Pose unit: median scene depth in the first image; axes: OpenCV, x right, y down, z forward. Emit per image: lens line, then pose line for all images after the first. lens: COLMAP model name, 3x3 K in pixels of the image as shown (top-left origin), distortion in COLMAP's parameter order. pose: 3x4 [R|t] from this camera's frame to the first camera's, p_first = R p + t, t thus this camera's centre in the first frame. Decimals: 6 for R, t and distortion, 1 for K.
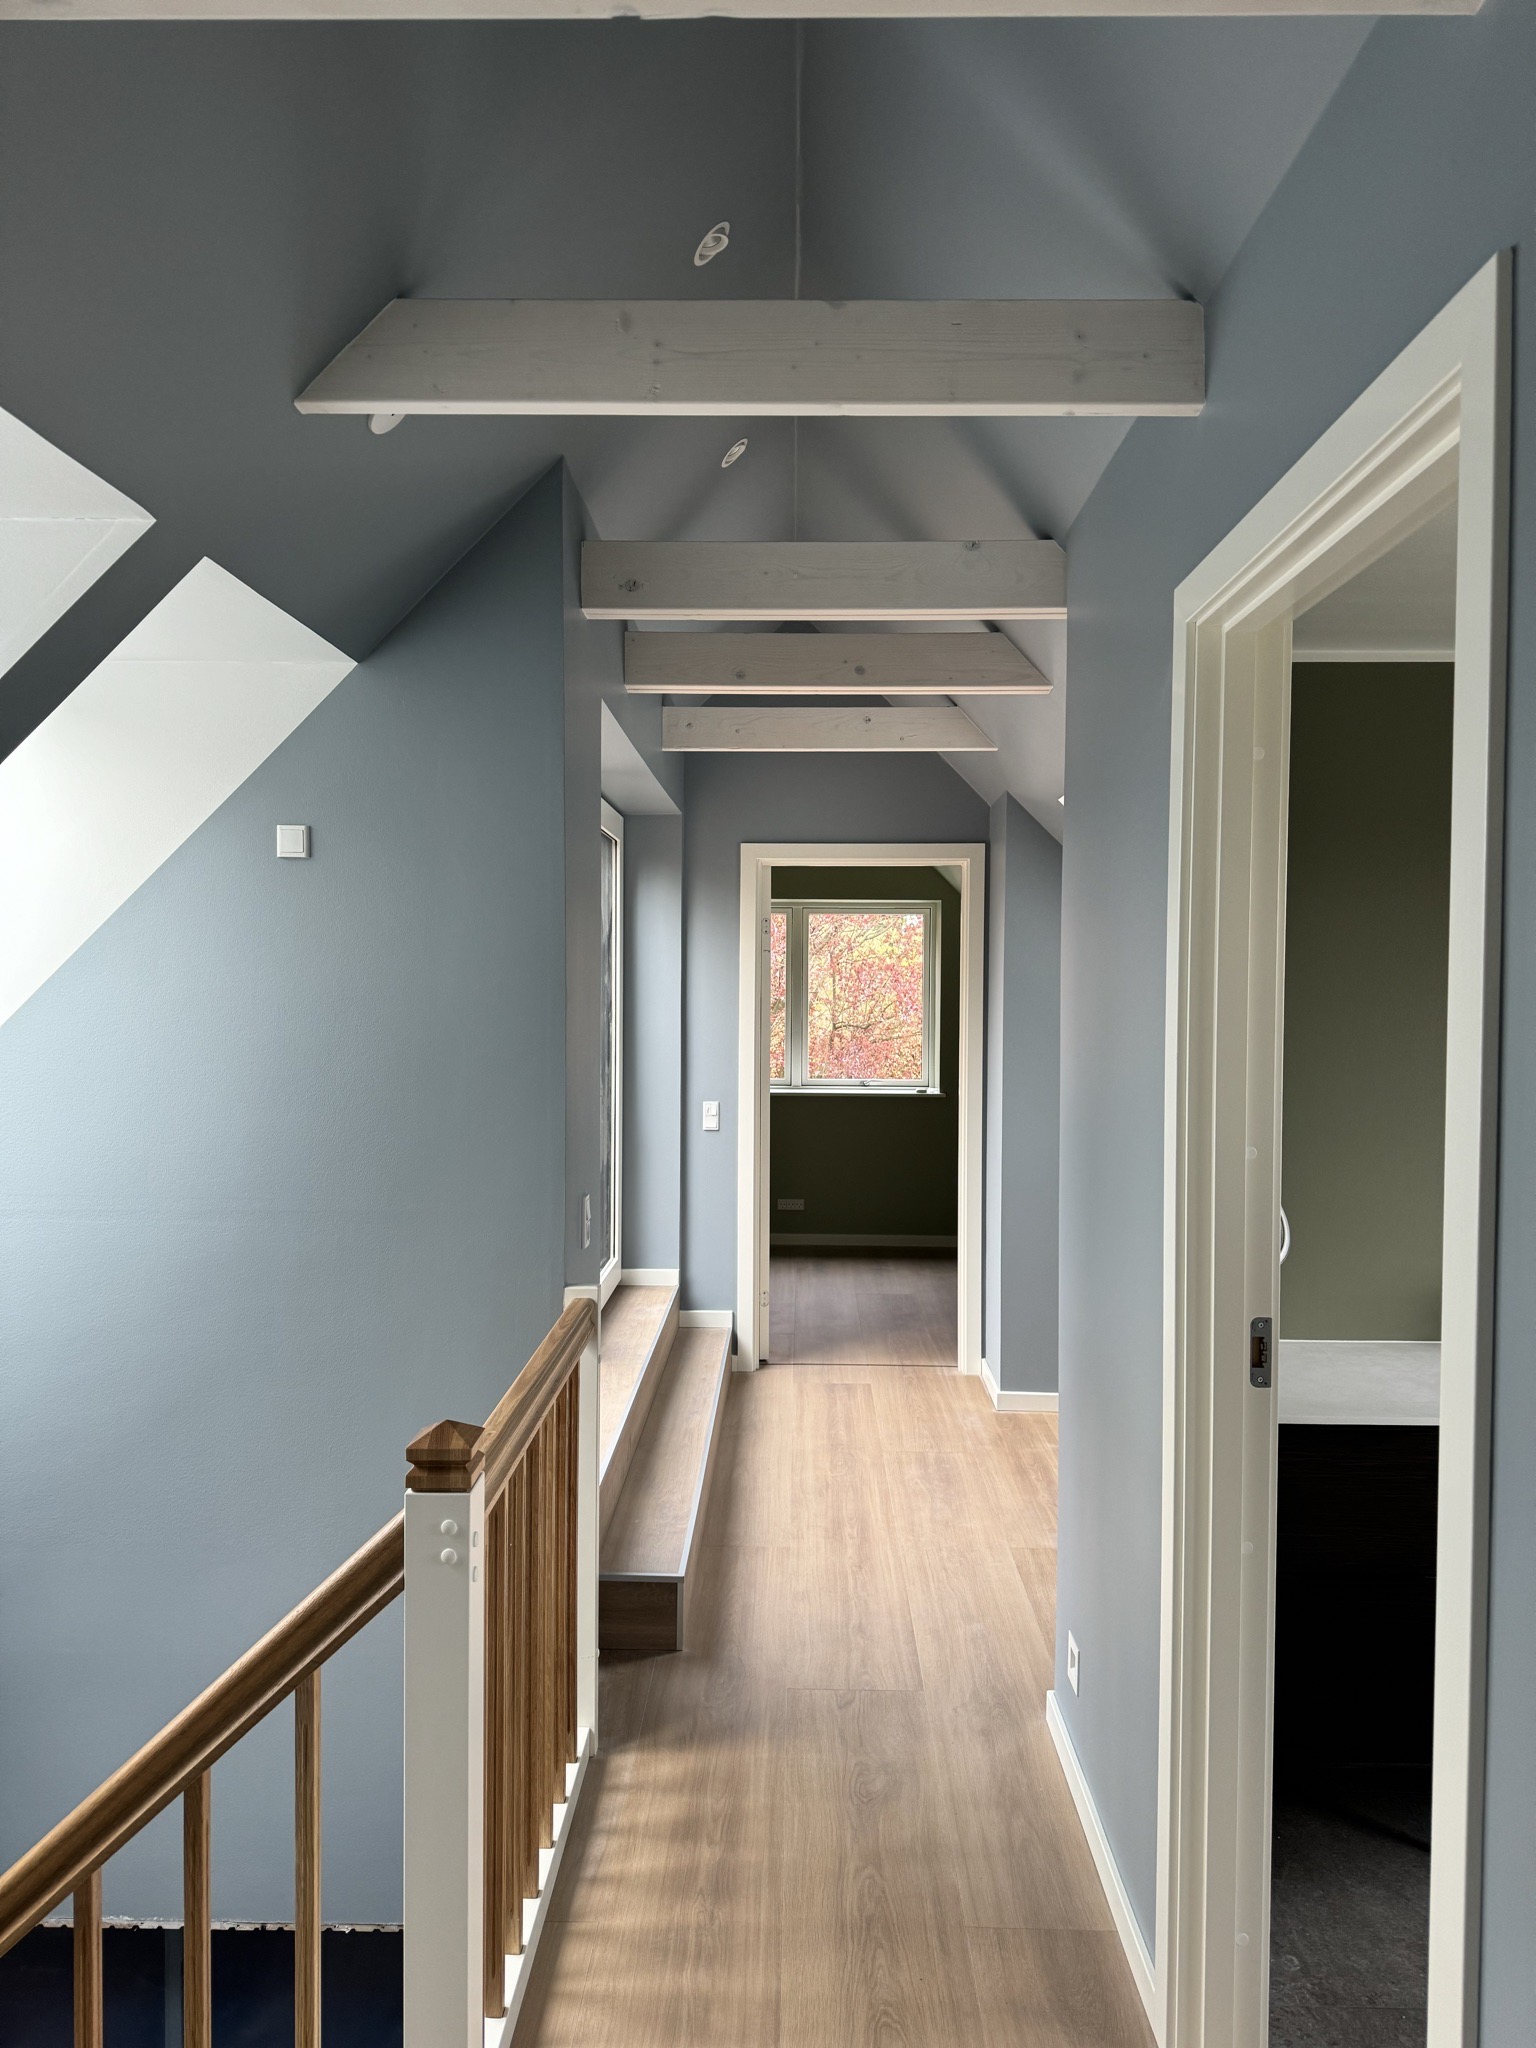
lens RADIAL K [[1439.3, 0, 769.7], [0, 1439.3, 1031.6], [0, 0, 1]] dist [0.006041, -0.001776]
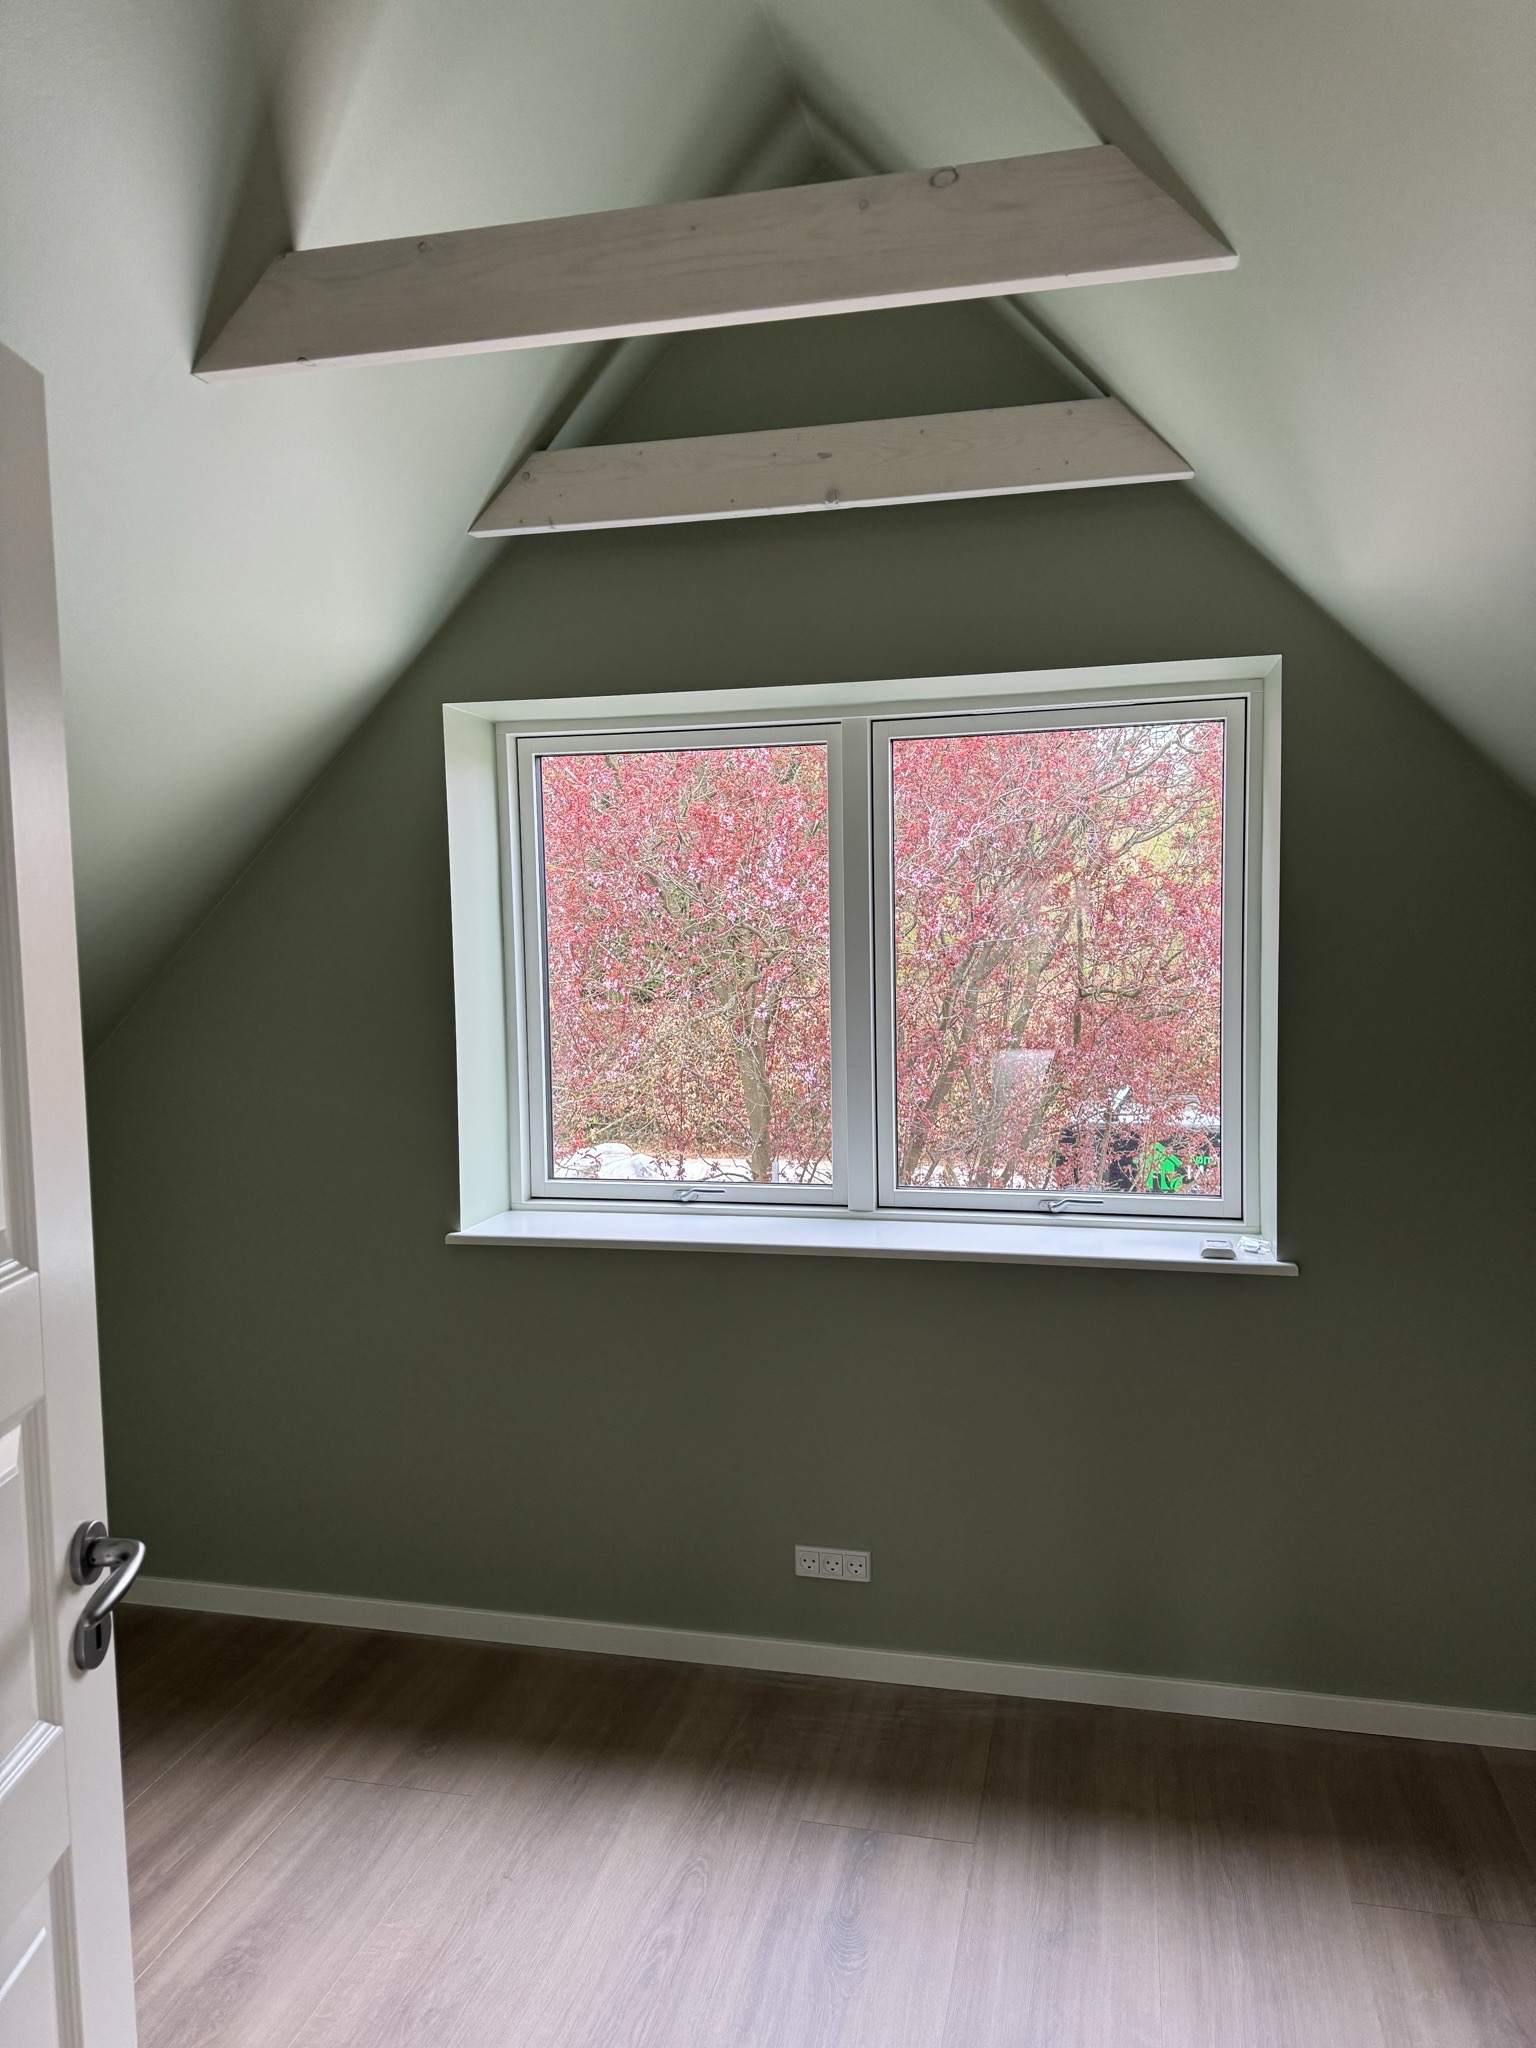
lens RADIAL K [[1439.3, 0, 769.7], [0, 1439.3, 1031.6], [0, 0, 1]] dist [0.006041, -0.001776]
pose [[0.977407, -0.011148, -0.211072, 0.087843], [0.020607, 0.998877, 0.042668, -0.030900], [0.210360, -0.046054, 0.976539, 0.772651]]
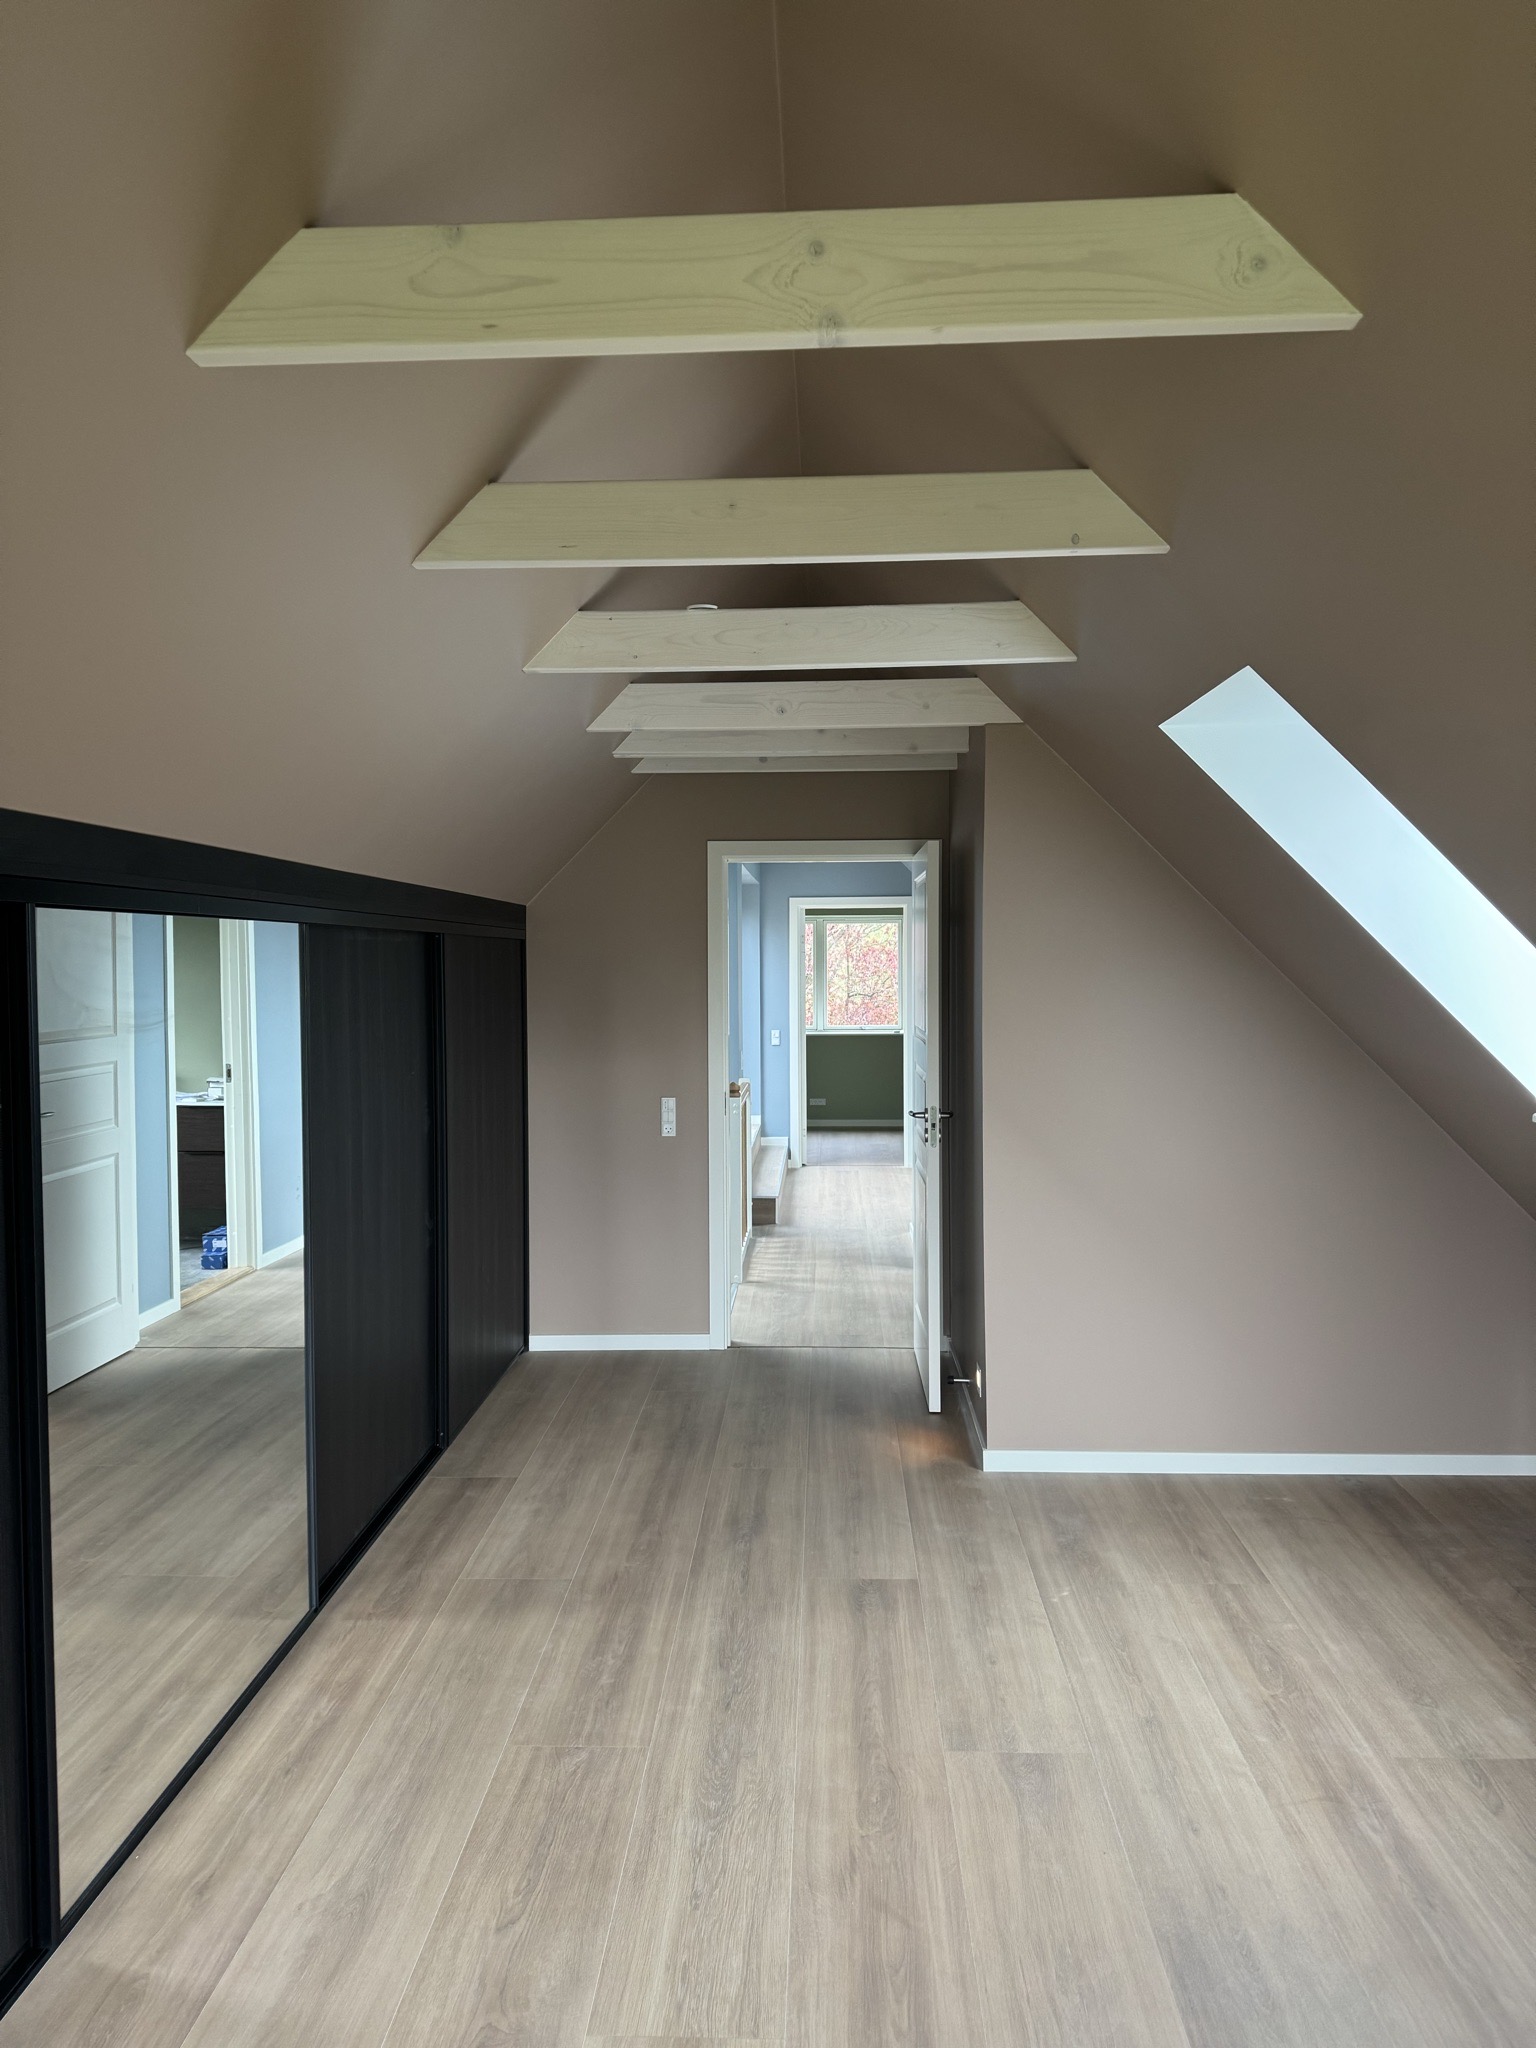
lens RADIAL K [[1439.3, 0, 769.7], [0, 1439.3, 1031.6], [0, 0, 1]] dist [0.006041, -0.001776]
pose [[0.999710, -0.014444, -0.019276, -0.008512], [0.014771, 0.999747, 0.016960, 0.013151], [0.019026, -0.017239, 0.999670, -0.738796]]
